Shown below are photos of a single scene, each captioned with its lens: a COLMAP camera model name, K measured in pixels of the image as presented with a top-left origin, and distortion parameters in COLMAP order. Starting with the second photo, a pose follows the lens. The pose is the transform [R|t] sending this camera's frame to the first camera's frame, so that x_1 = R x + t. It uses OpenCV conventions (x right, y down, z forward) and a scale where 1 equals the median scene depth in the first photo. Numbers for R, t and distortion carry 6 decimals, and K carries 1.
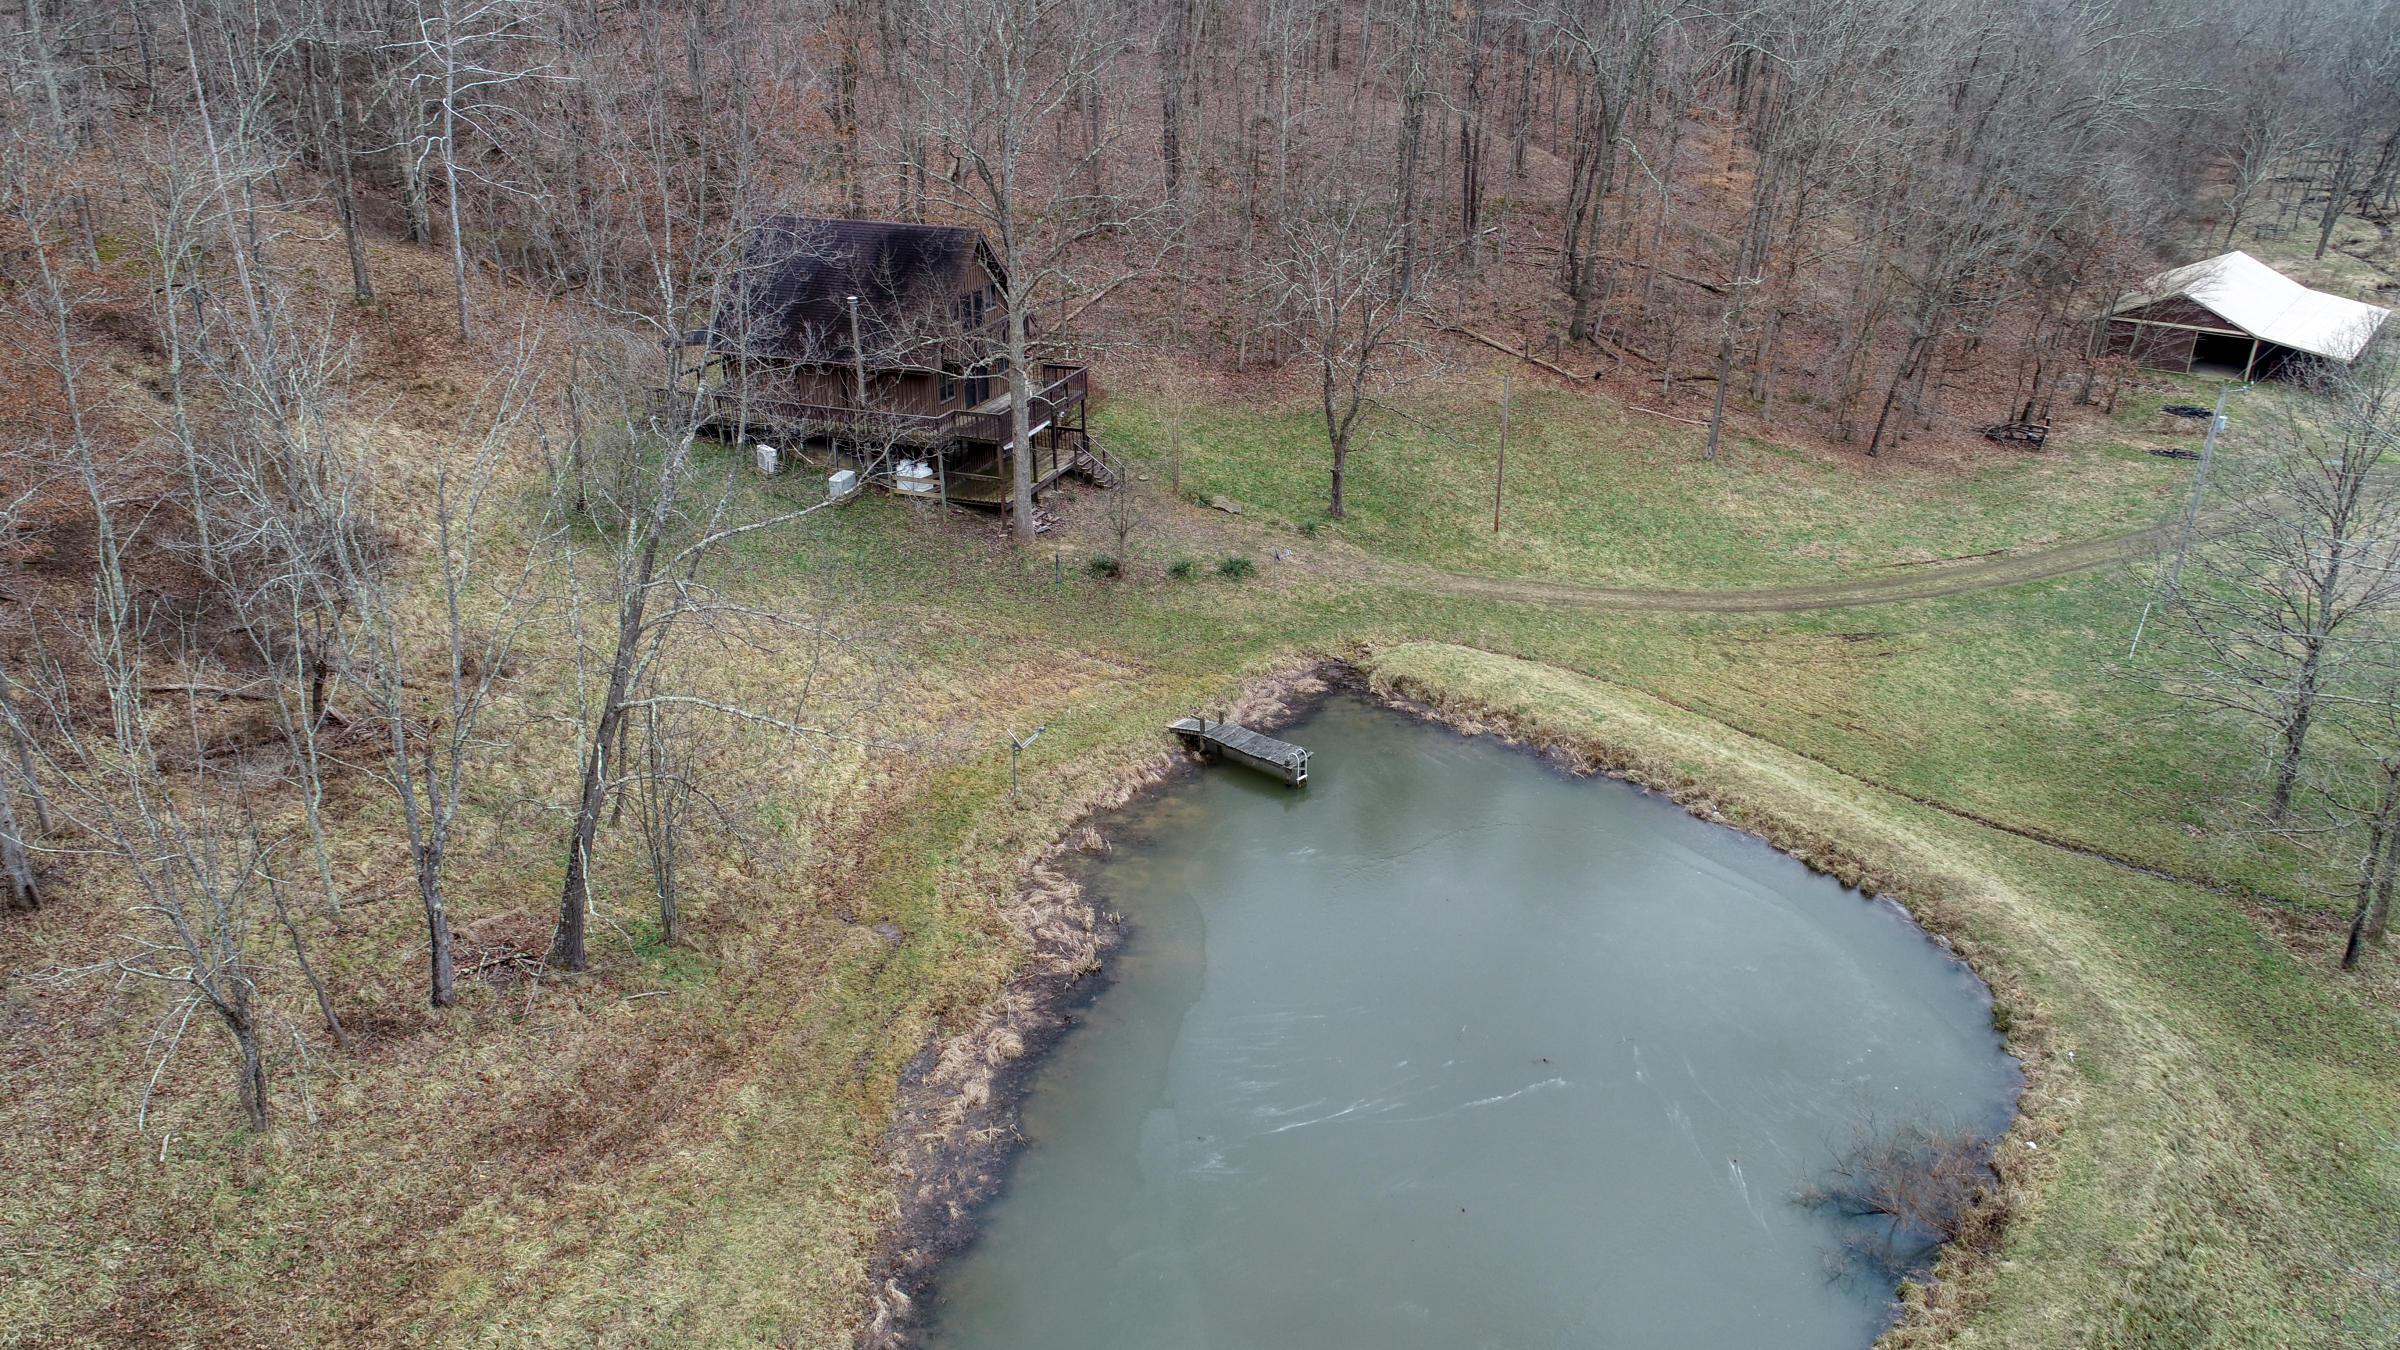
lens RADIAL K [[1602.2, 0, 1199.7], [0, 1602.2, 680.2], [0, 0, 1]] dist [-0.001059, 0.000576]
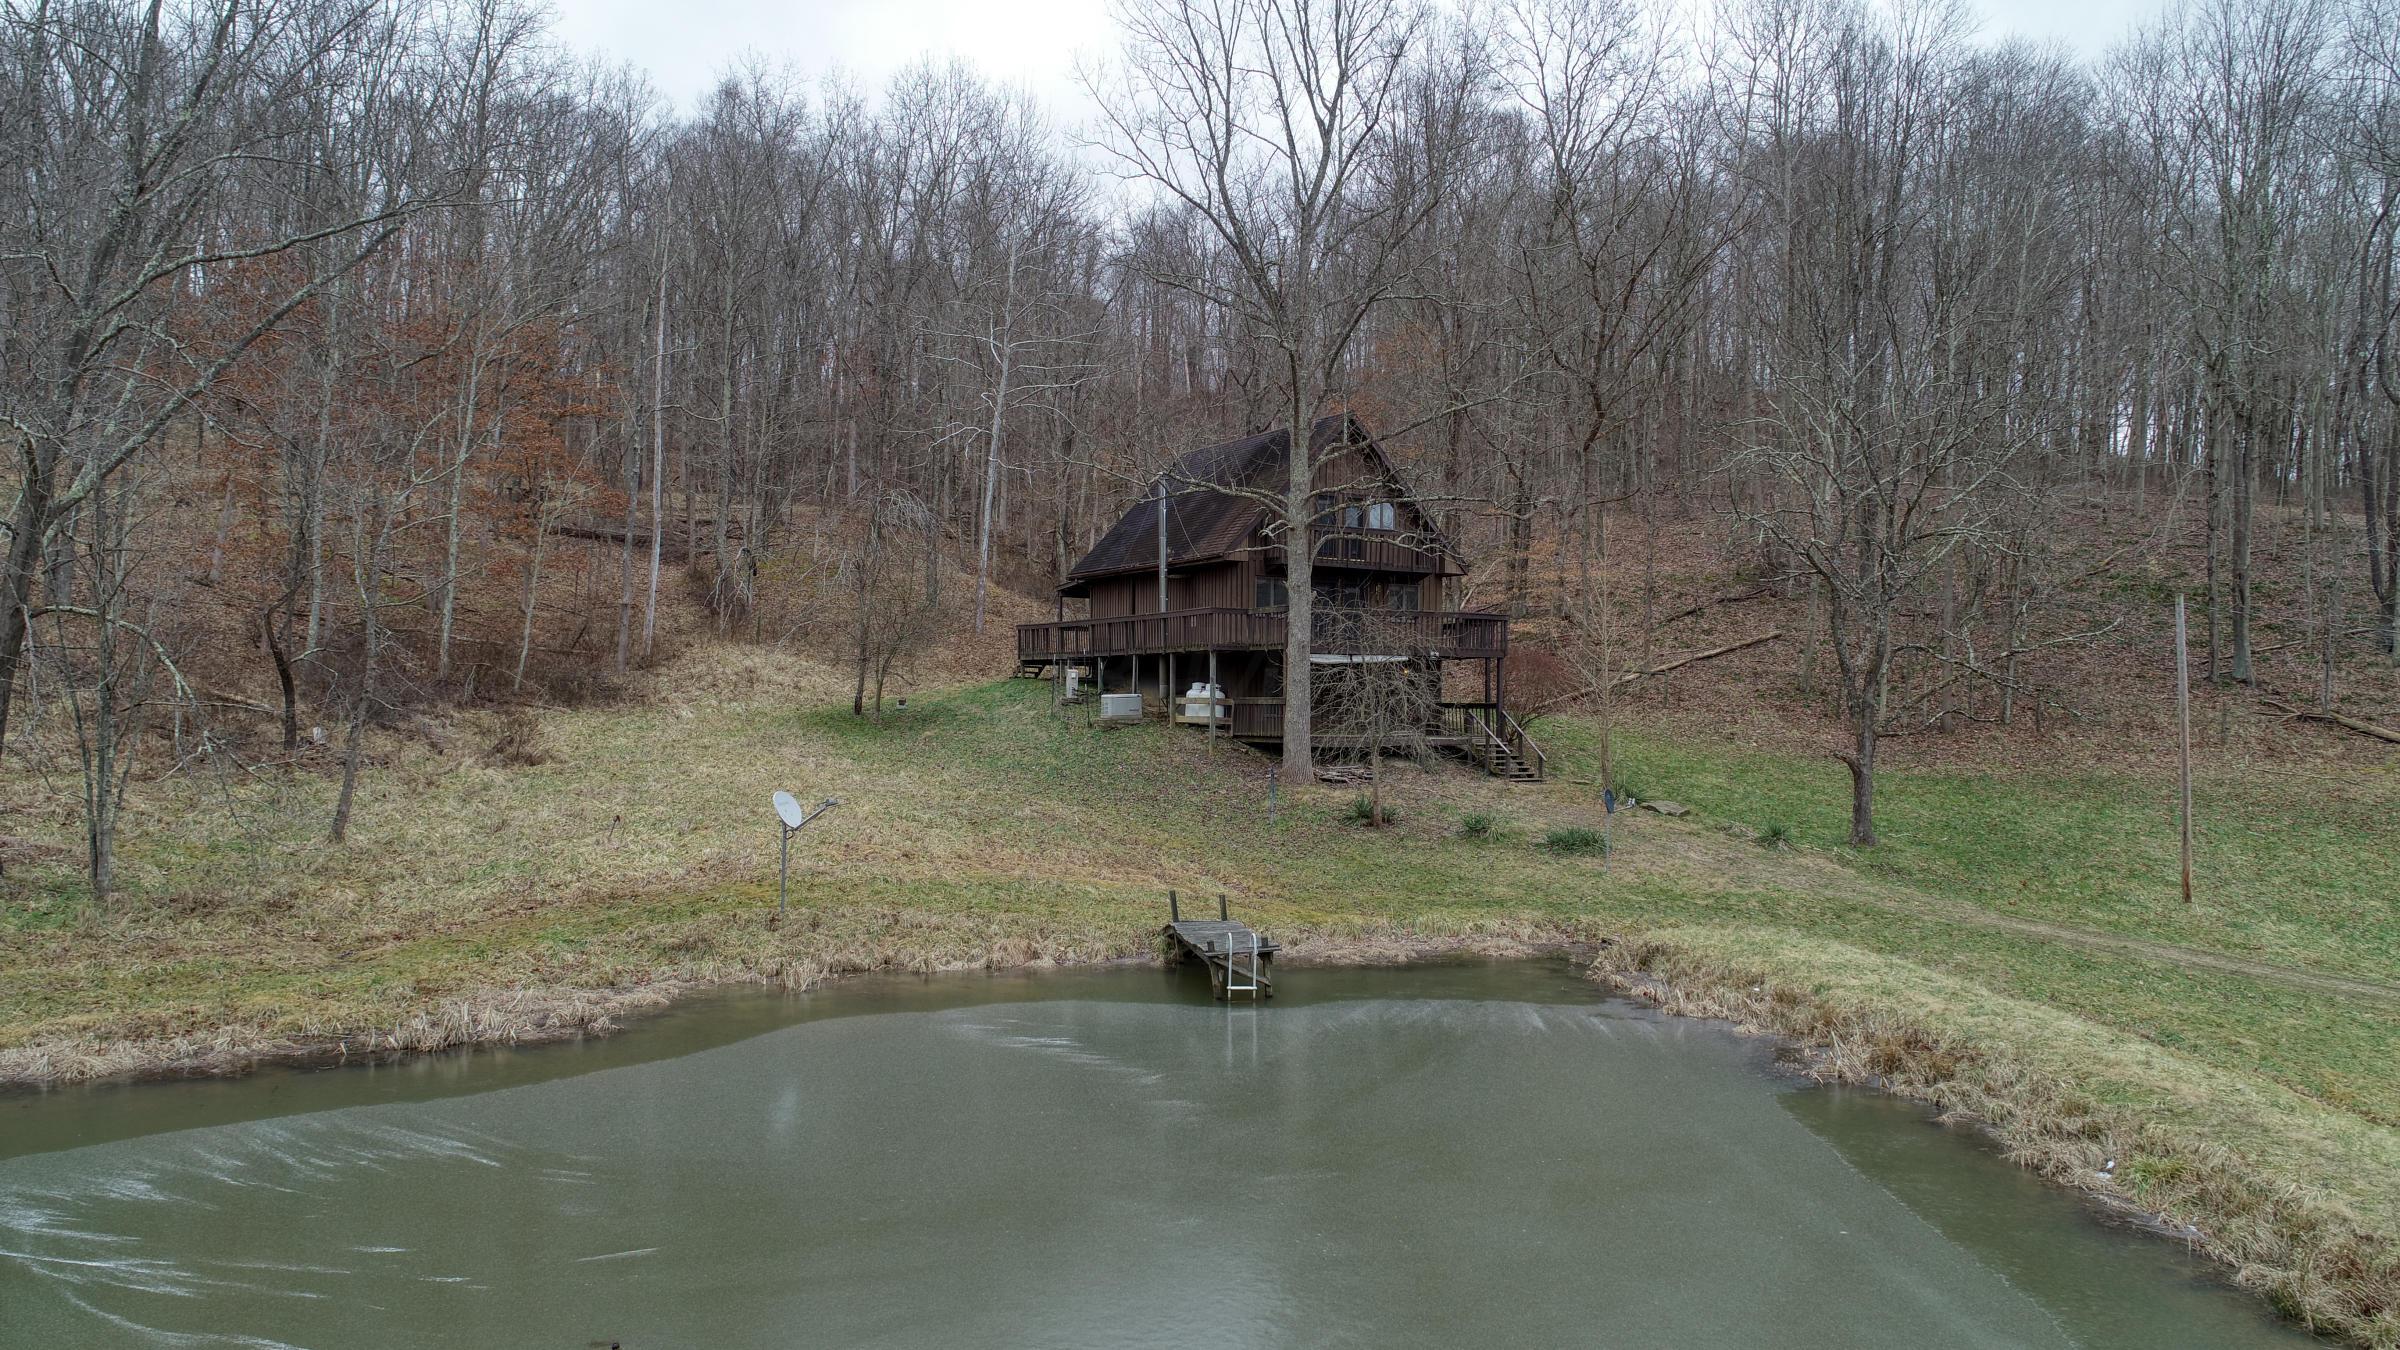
lens RADIAL K [[1602.2, 0, 1201.1], [0, 1602.2, 681.5], [0, 0, 1]] dist [-0.001059, 0.000576]
pose [[0.778347, 0.000645, -0.627834, 0.286682], [-0.270914, 0.902455, -0.334935, 0.113372], [0.566375, 0.430785, 0.702598, 0.461251]]
